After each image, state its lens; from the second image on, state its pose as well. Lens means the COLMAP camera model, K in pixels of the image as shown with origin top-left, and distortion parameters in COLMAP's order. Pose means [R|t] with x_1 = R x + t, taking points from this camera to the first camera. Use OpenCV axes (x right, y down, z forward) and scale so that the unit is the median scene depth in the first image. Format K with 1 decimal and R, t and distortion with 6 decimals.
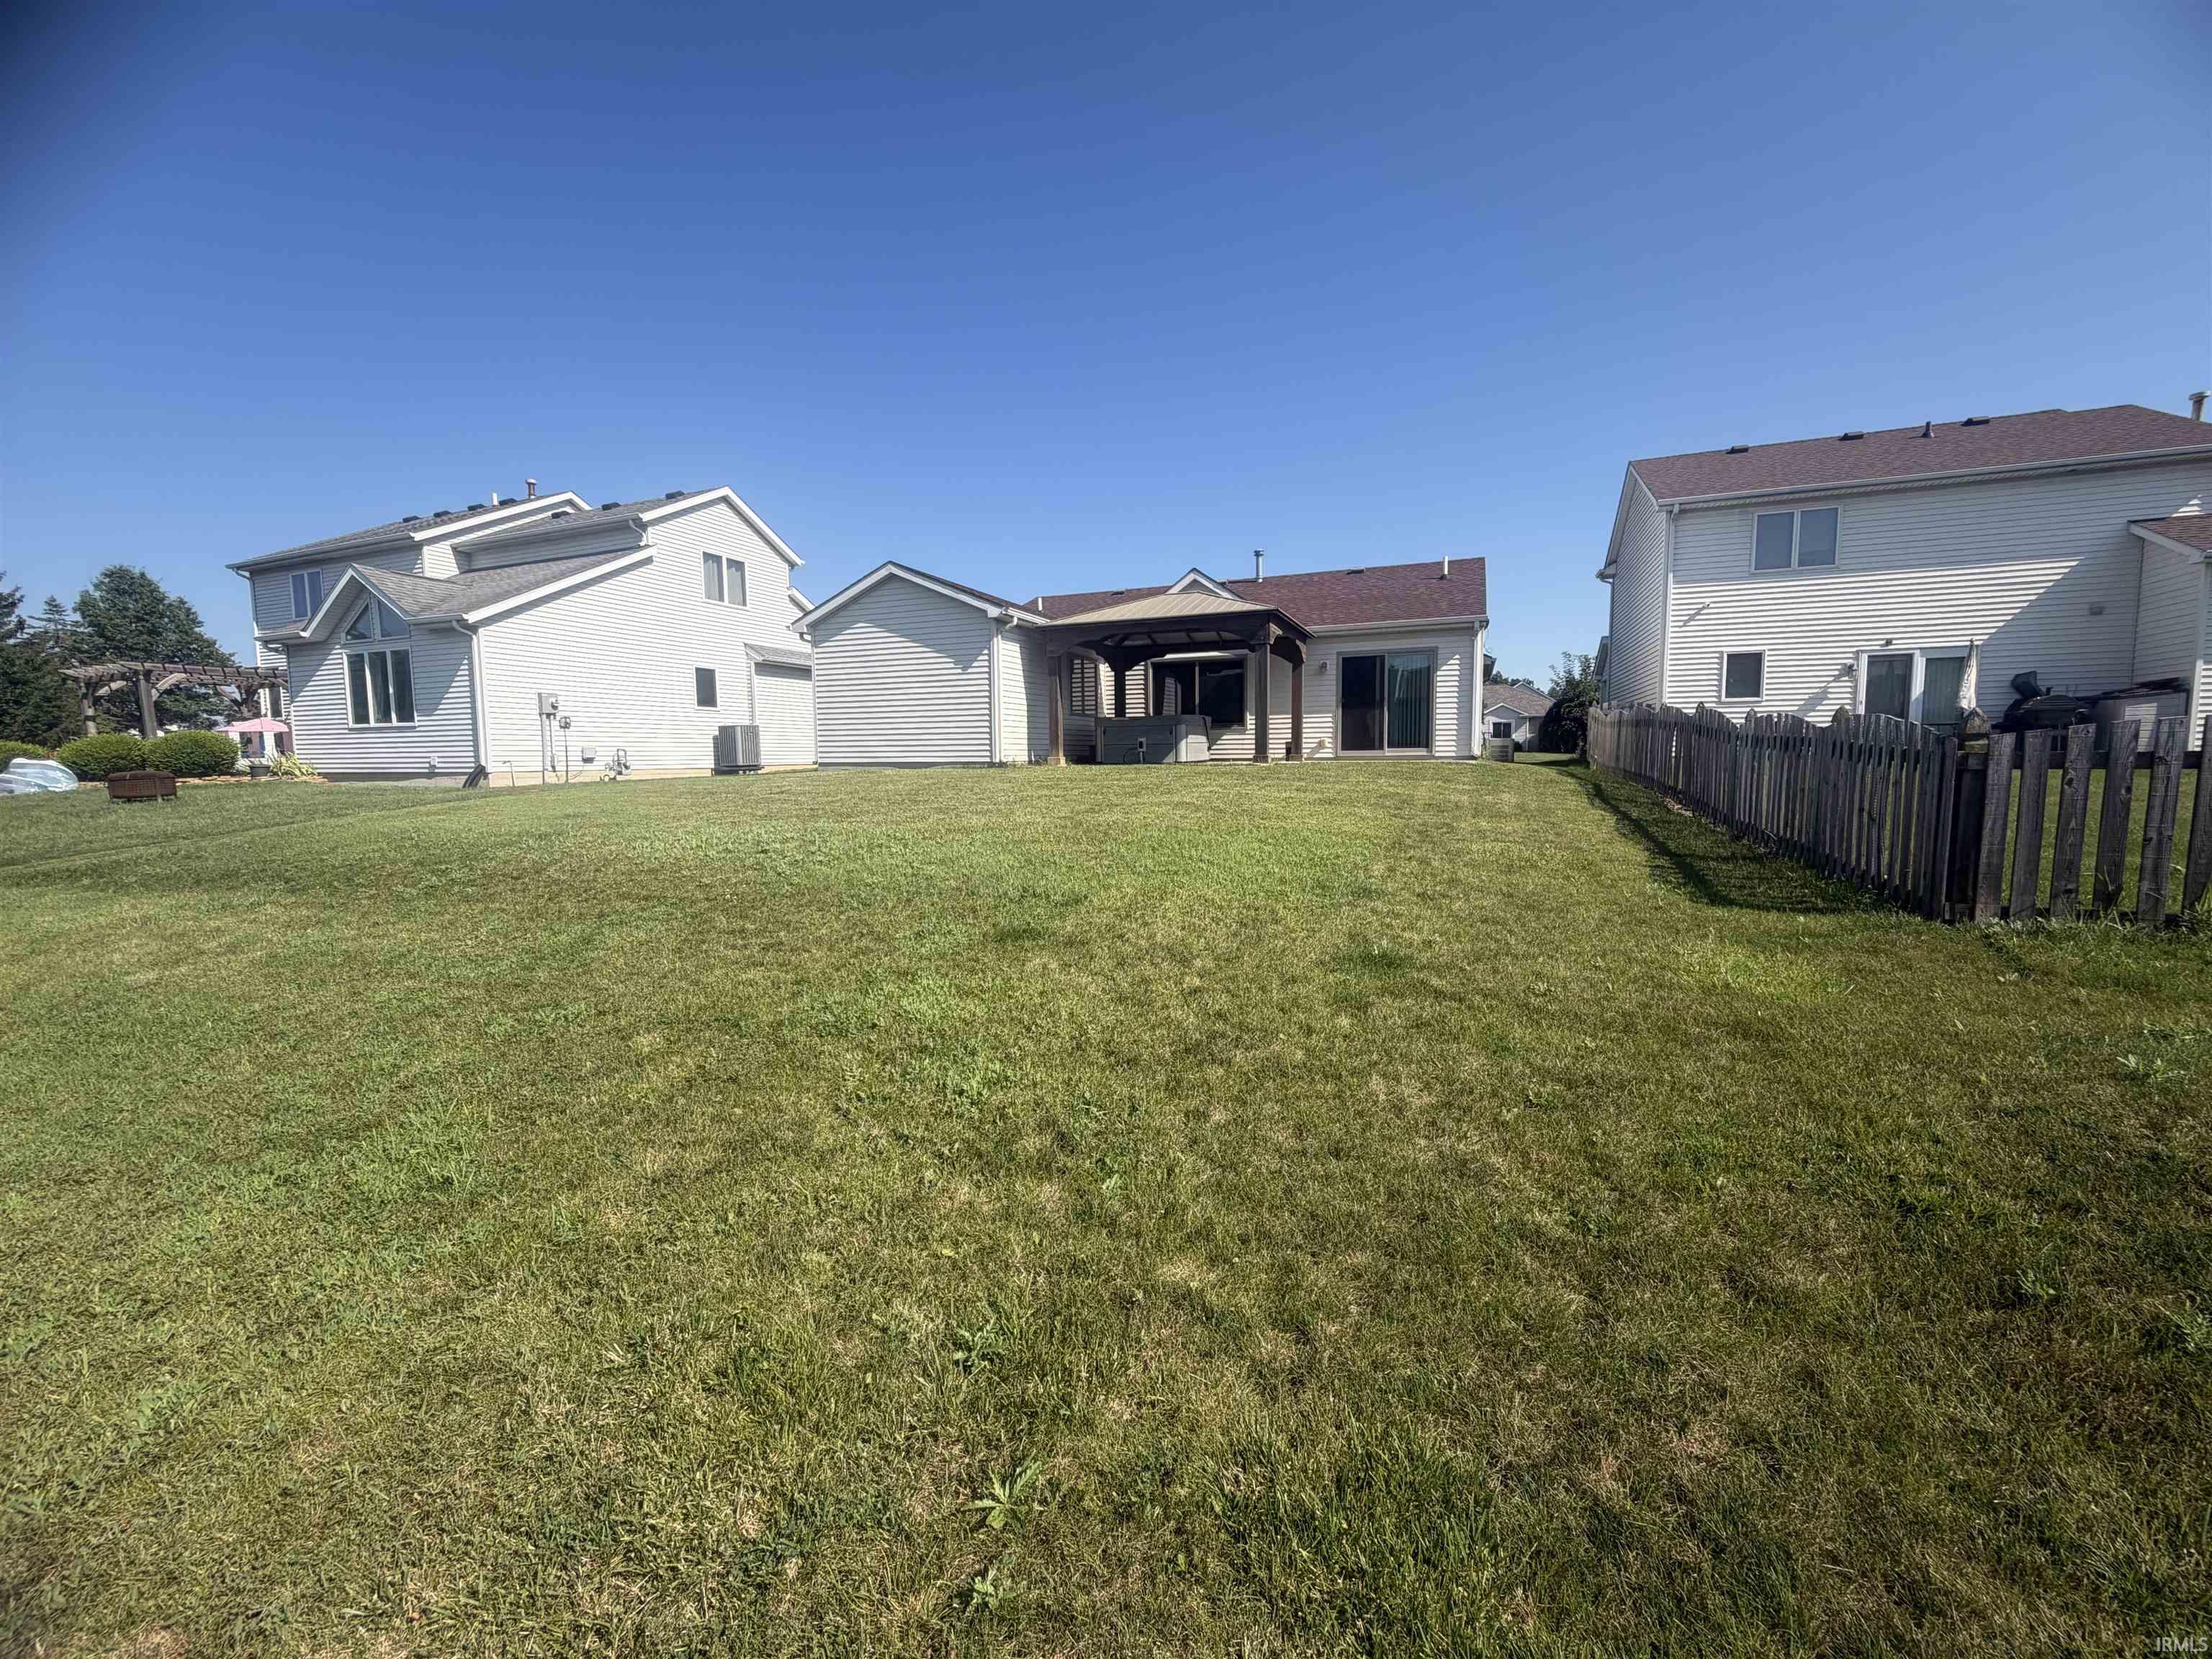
lens RADIAL K [[885.7, 0, 1095.9], [0, 885.7, 830.1], [0, 0, 1]] dist [0.000226, 0.000202]
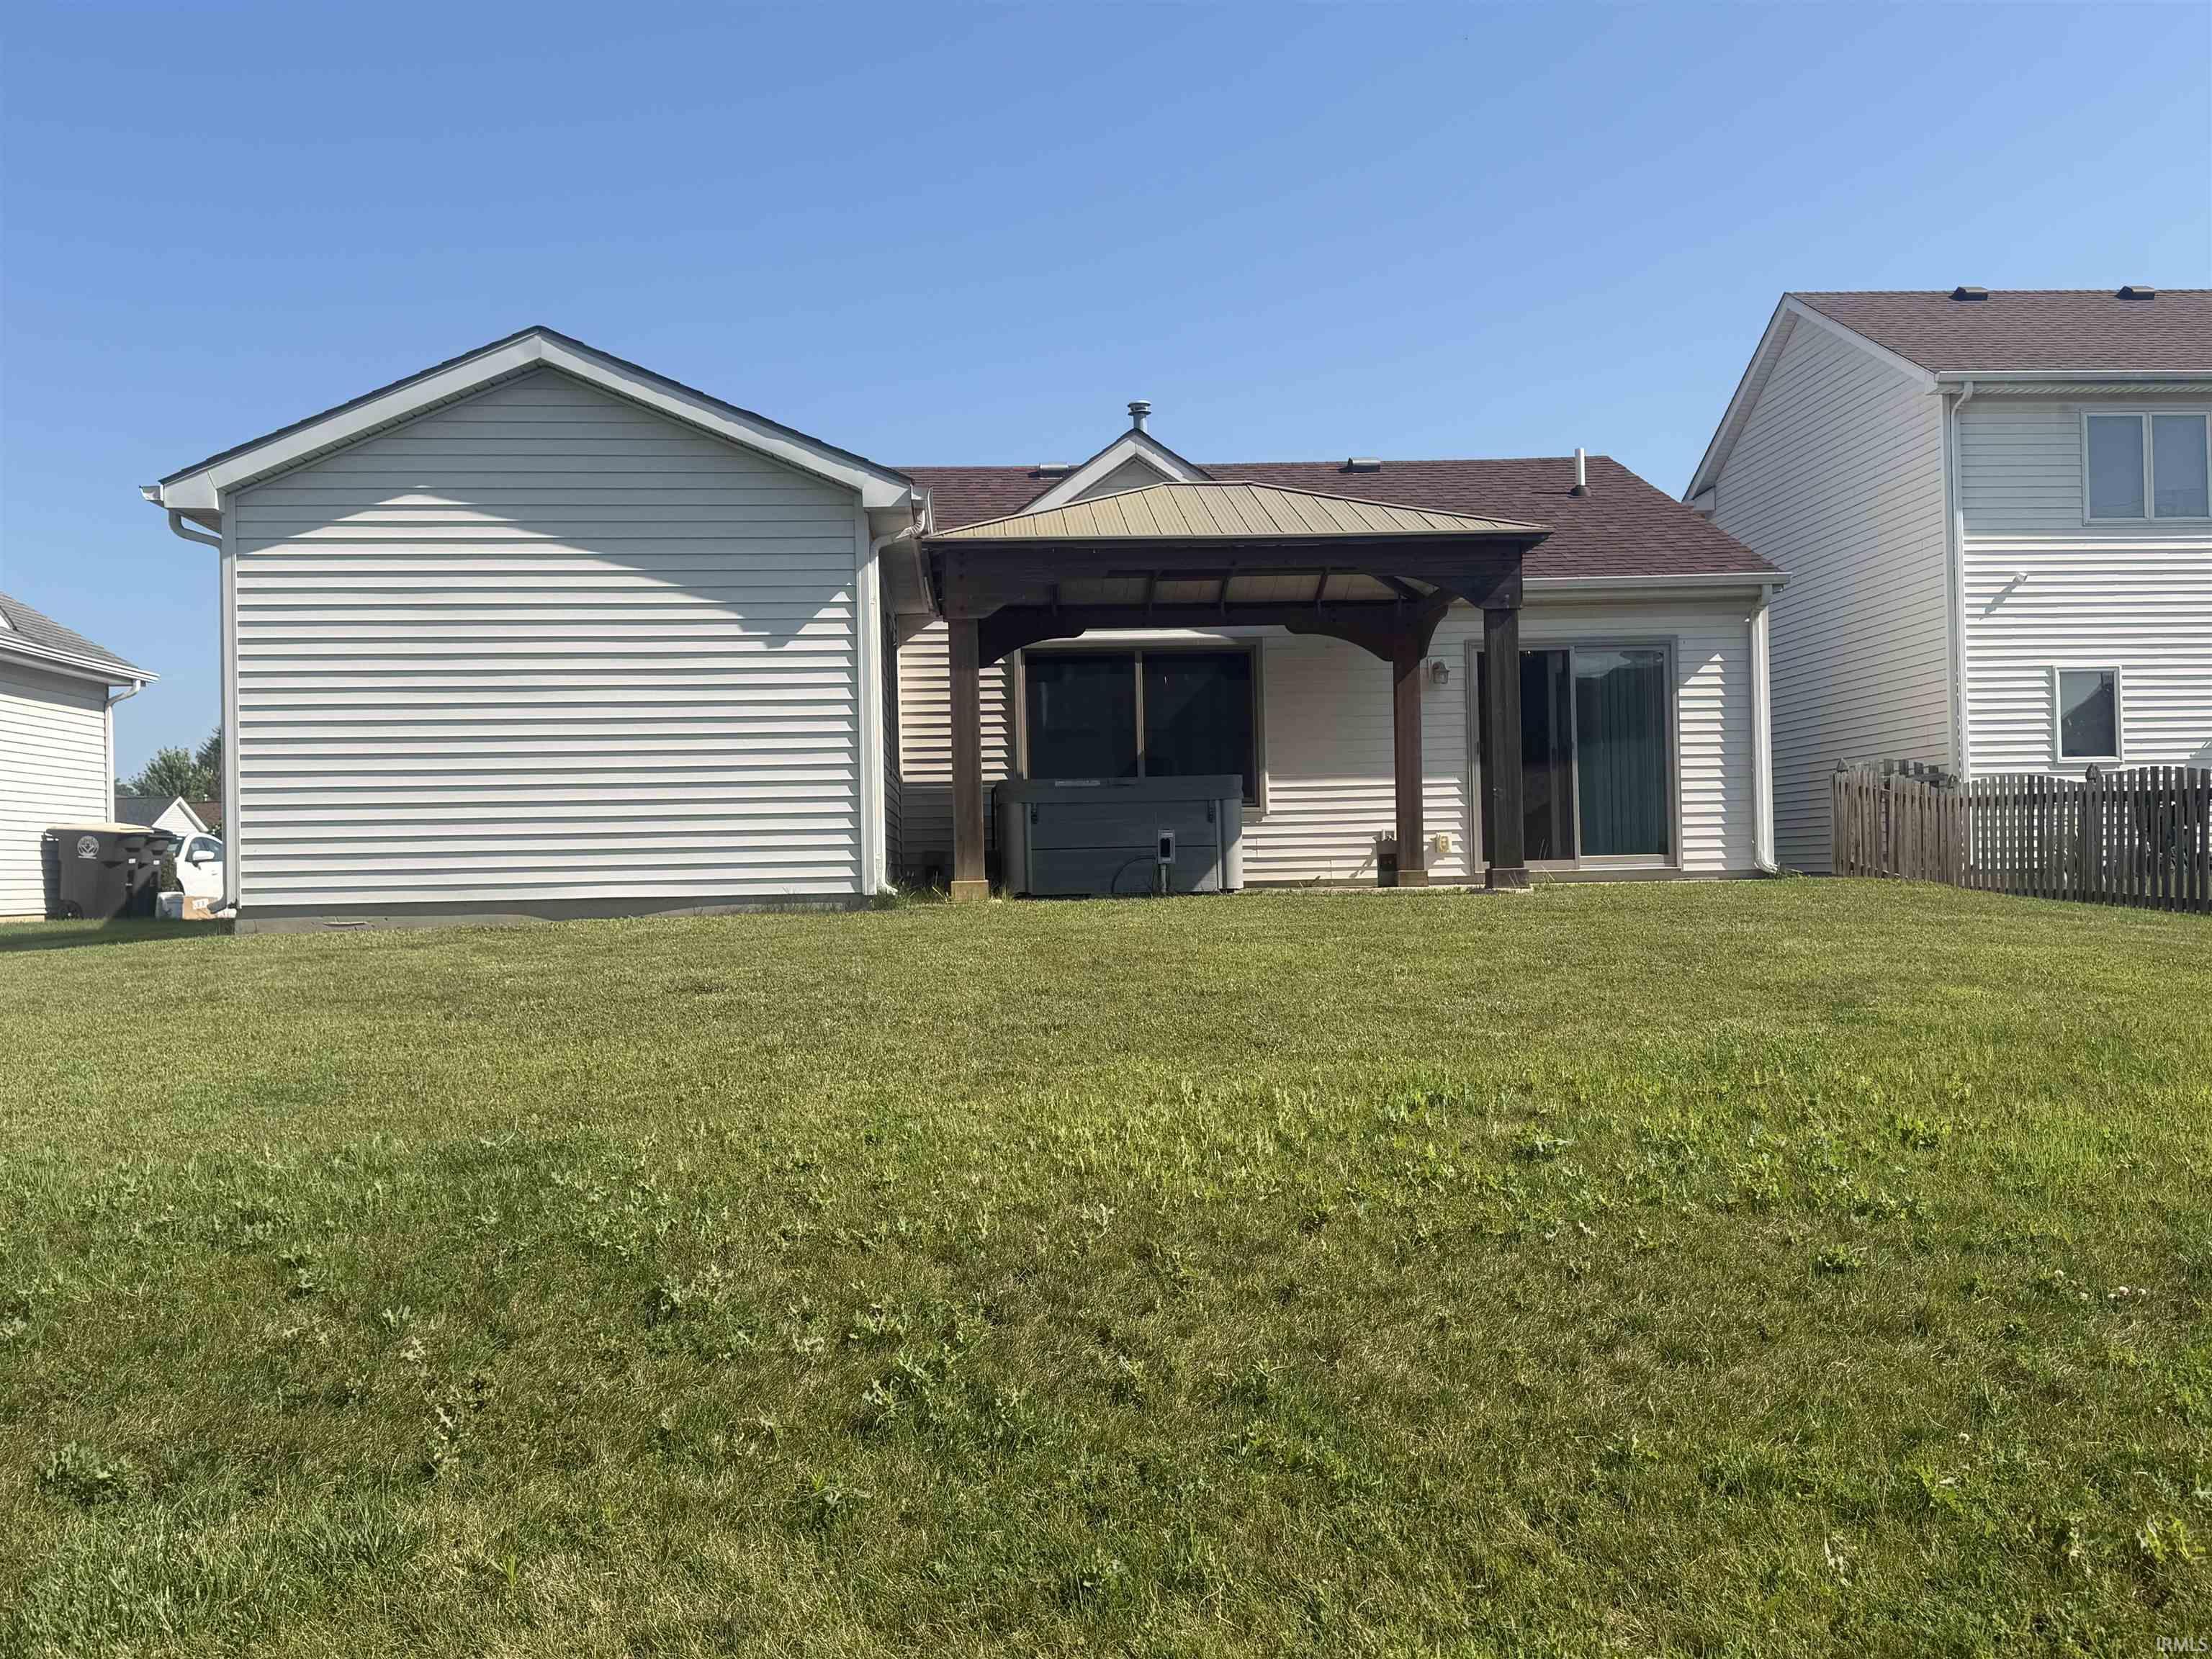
lens RADIAL K [[2082.2, 0, 1106.0], [0, 2082.2, 829.5], [0, 0, 1]] dist [0.188153, -0.382916]
pose [[0.895338, 0.000729, 0.445387, -0.385219], [0.049777, 0.993570, -0.101690, -0.009853], [-0.442597, 0.113217, 0.889545, 0.170482]]
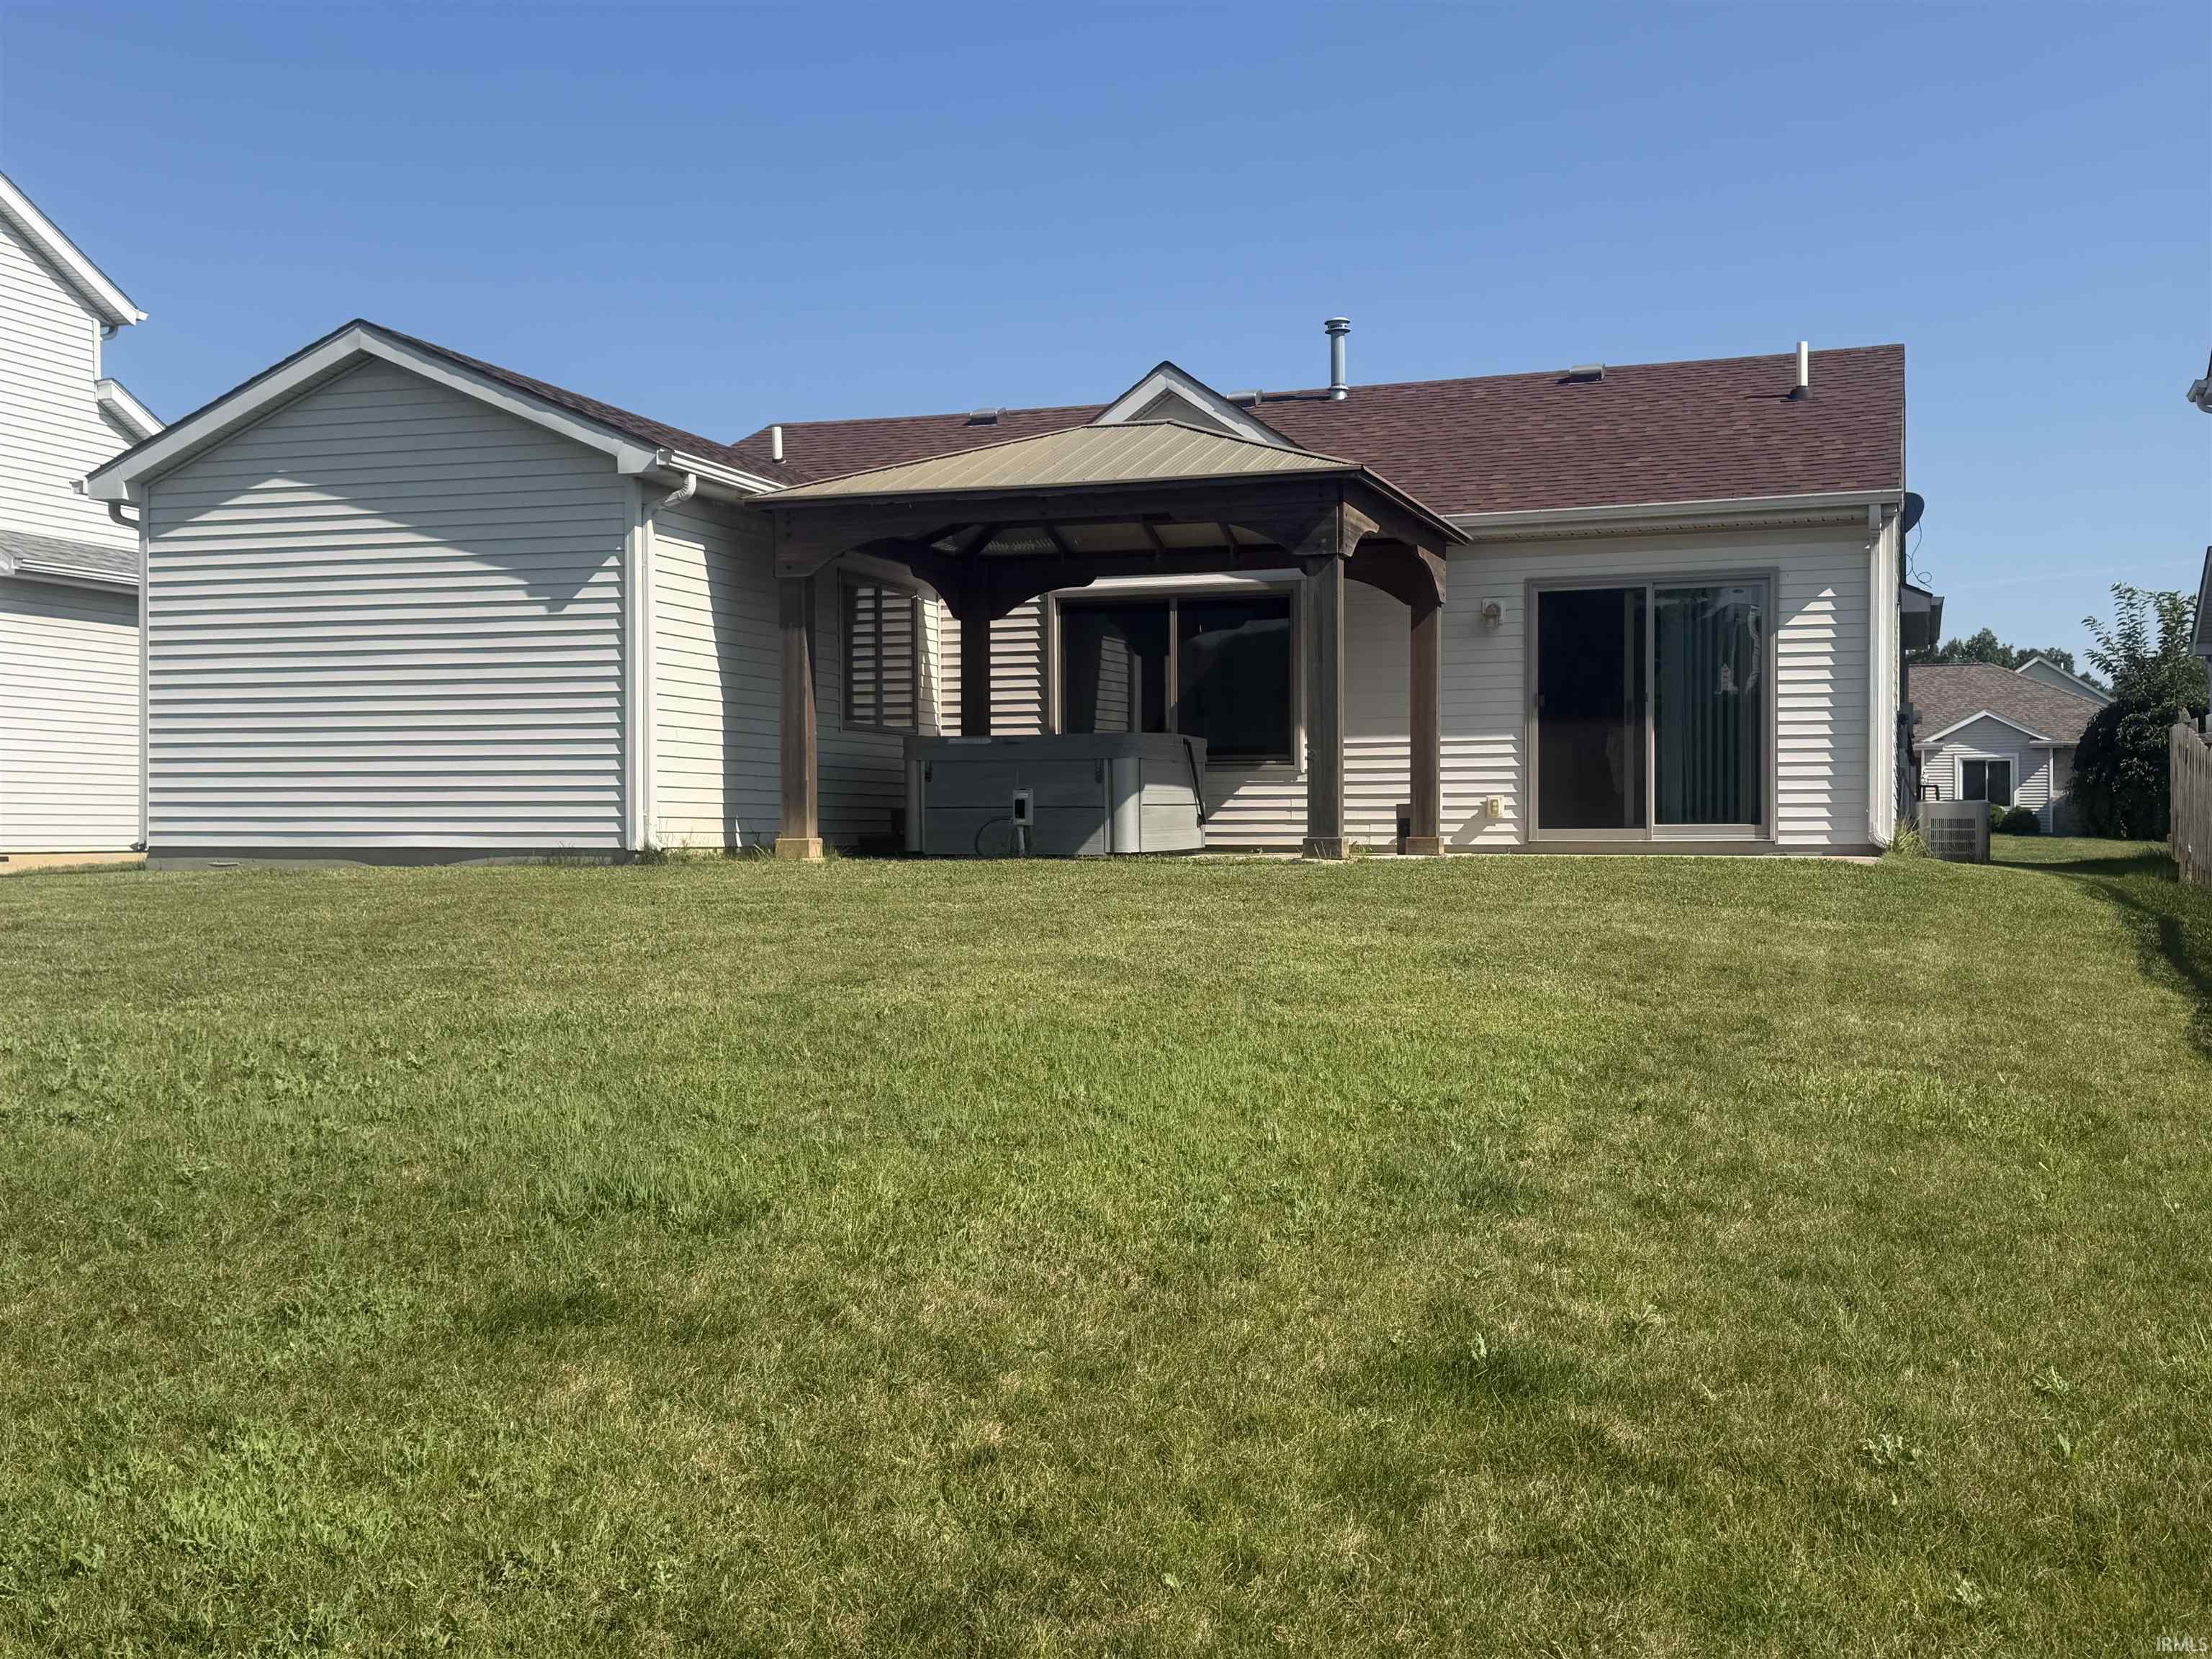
lens RADIAL K [[2306.9, 0, 1106.0], [0, 2306.9, 829.5], [0, 0, 1]] dist [0.187755, -0.398653]
pose [[0.997876, 0.009513, 0.064443, 0.022994], [-0.003897, 0.996225, -0.086727, 0.000092], [-0.065025, 0.086291, 0.994146, -0.003726]]
